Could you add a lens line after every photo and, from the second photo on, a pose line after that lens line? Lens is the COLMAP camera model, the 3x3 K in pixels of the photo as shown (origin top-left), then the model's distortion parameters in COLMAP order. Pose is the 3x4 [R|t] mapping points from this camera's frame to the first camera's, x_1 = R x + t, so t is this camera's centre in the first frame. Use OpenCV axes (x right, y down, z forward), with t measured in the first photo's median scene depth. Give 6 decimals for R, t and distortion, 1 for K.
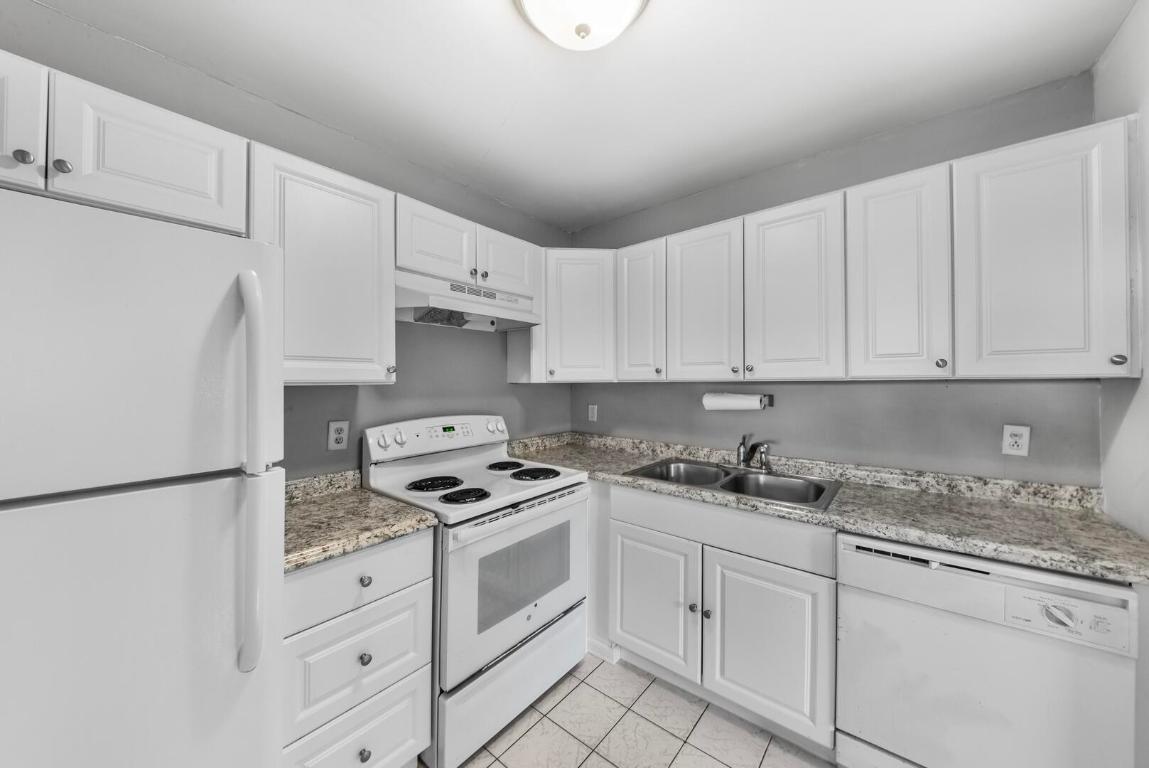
lens RADIAL K [[404.9, 0, 583.9], [0, 404.9, 381.3], [0, 0, 1]] dist [0.023572, -0.013231]
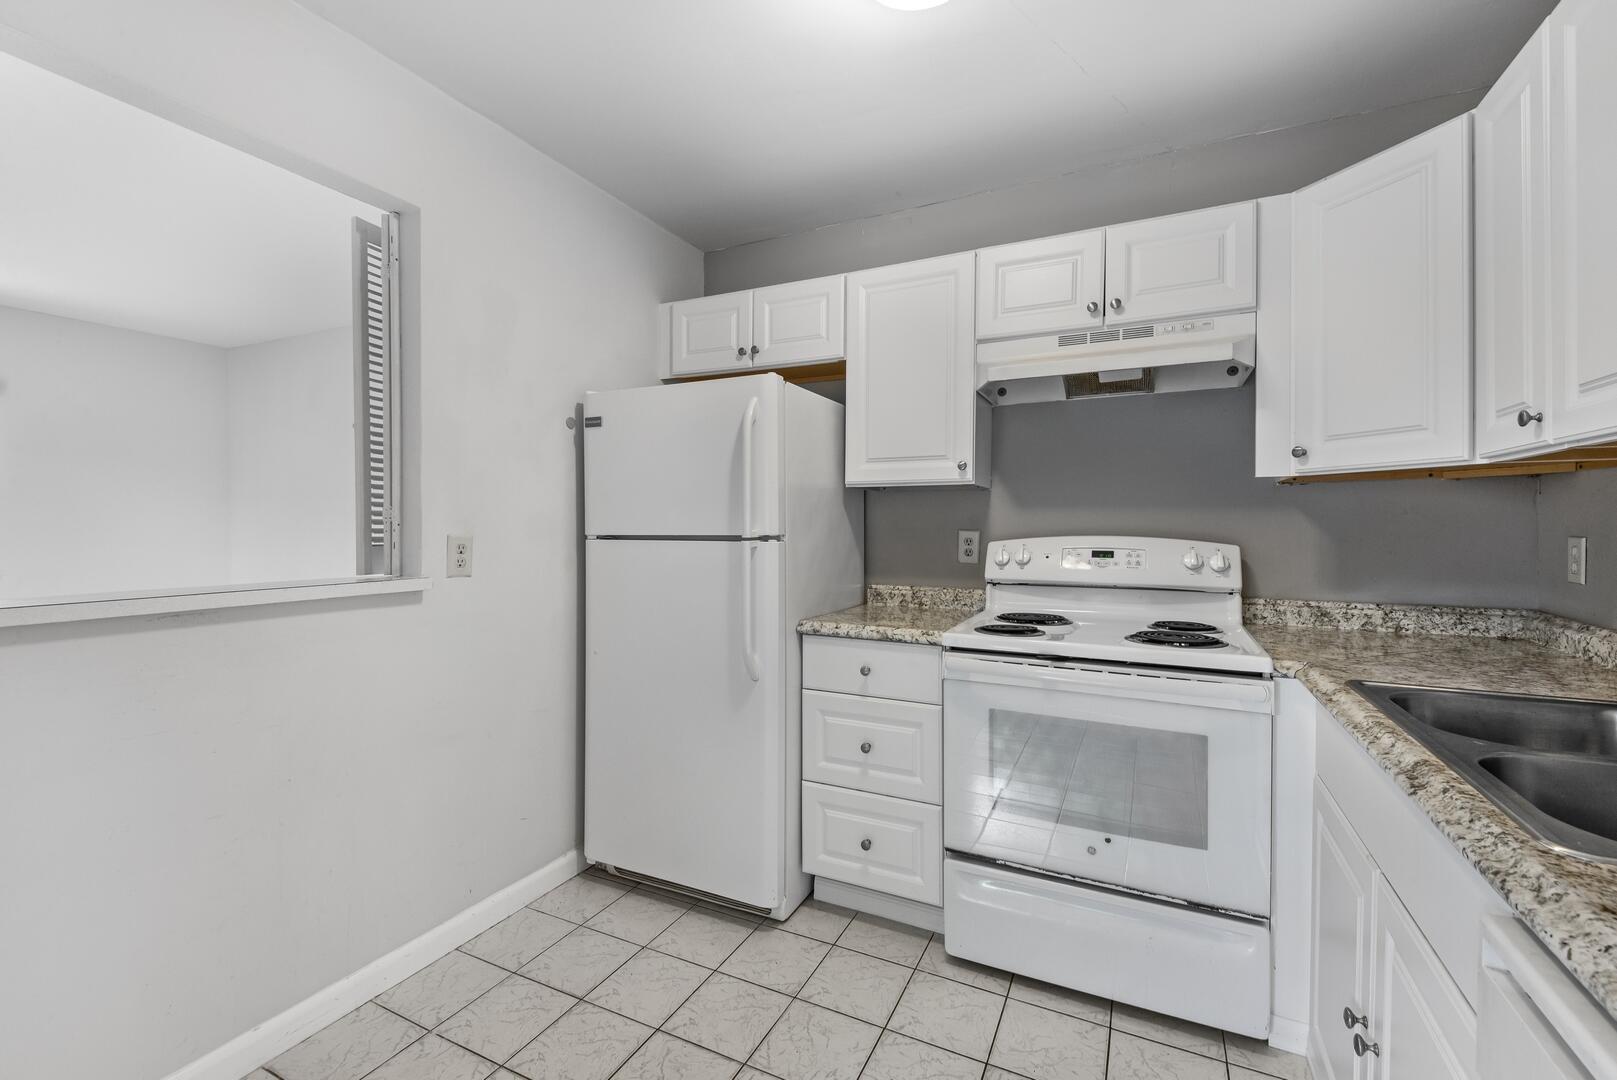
lens RADIAL K [[695.0, 0, 785.7], [0, 695.0, 534.8], [0, 0, 1]] dist [0.024228, -0.026502]
pose [[0.182008, 0.019771, -0.983098, 0.728233], [-0.010196, 0.999782, 0.018219, 0.076387], [0.983244, 0.006707, 0.182170, 0.312248]]
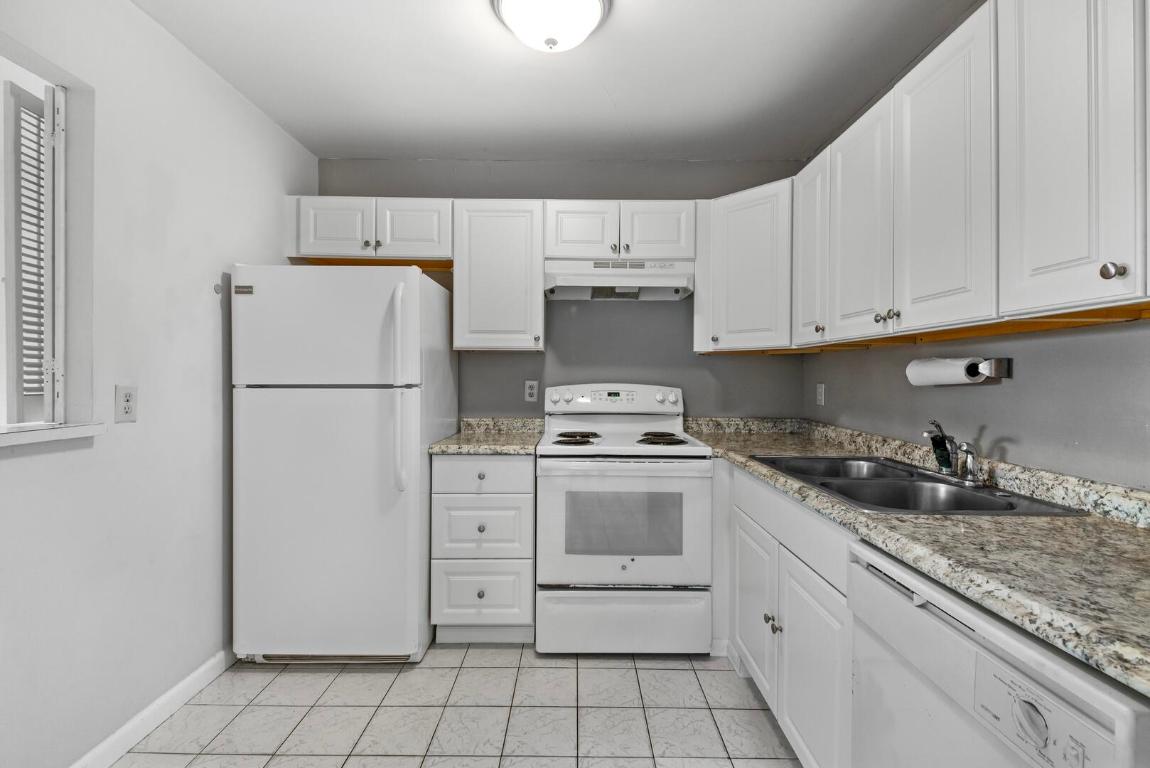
lens RADIAL K [[513.1, 0, 575.0], [0, 513.1, 384.0], [0, 0, 1]] dist [0.000681, -0.016704]
pose [[0.615687, 0.020487, -0.787725, 0.738382], [-0.014587, 0.999787, 0.014600, 0.076186], [0.787856, 0.002502, 0.615854, 0.073082]]
